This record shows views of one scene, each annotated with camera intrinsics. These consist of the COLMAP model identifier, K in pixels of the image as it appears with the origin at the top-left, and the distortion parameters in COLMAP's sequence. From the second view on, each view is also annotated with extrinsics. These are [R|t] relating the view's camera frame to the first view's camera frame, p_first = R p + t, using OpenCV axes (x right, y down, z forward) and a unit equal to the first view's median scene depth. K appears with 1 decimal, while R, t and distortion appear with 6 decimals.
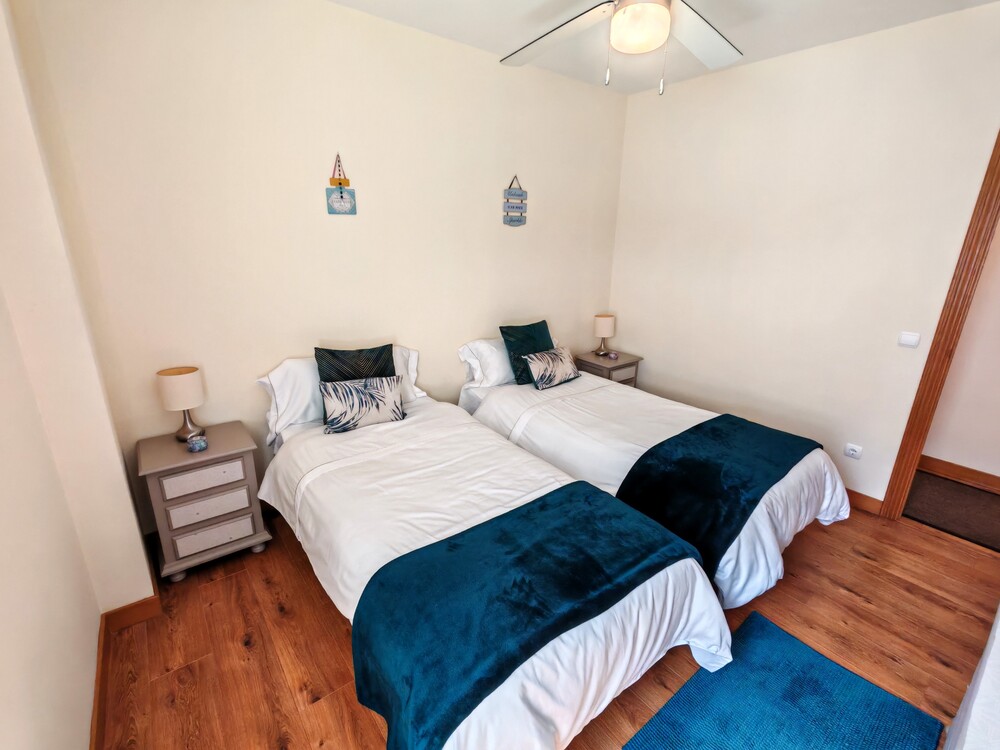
lens RADIAL K [[457.0, 0, 499.5], [0, 457.0, 372.9], [0, 0, 1]] dist [0.001991, 0.002386]
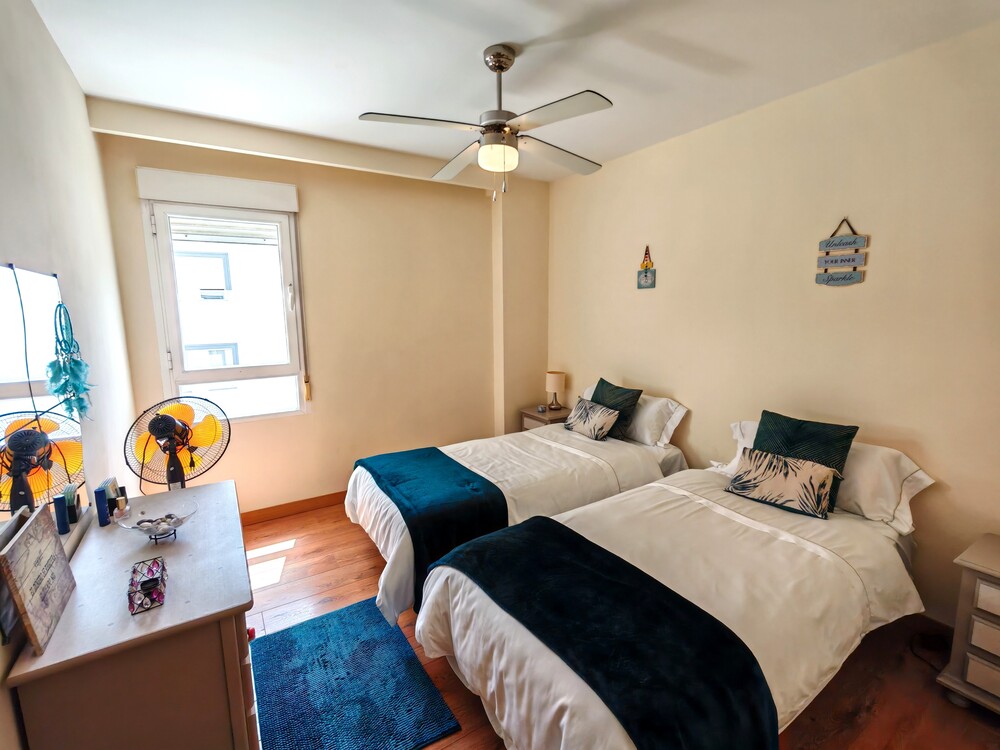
lens RADIAL K [[457.0, 0, 499.8], [0, 457.0, 376.4], [0, 0, 1]] dist [0.001991, 0.002386]
pose [[-0.096222, 0.144710, -0.984784, 0.844114], [-0.272534, 0.947737, 0.165894, -0.167519], [0.957323, 0.284350, -0.051755, 0.590874]]
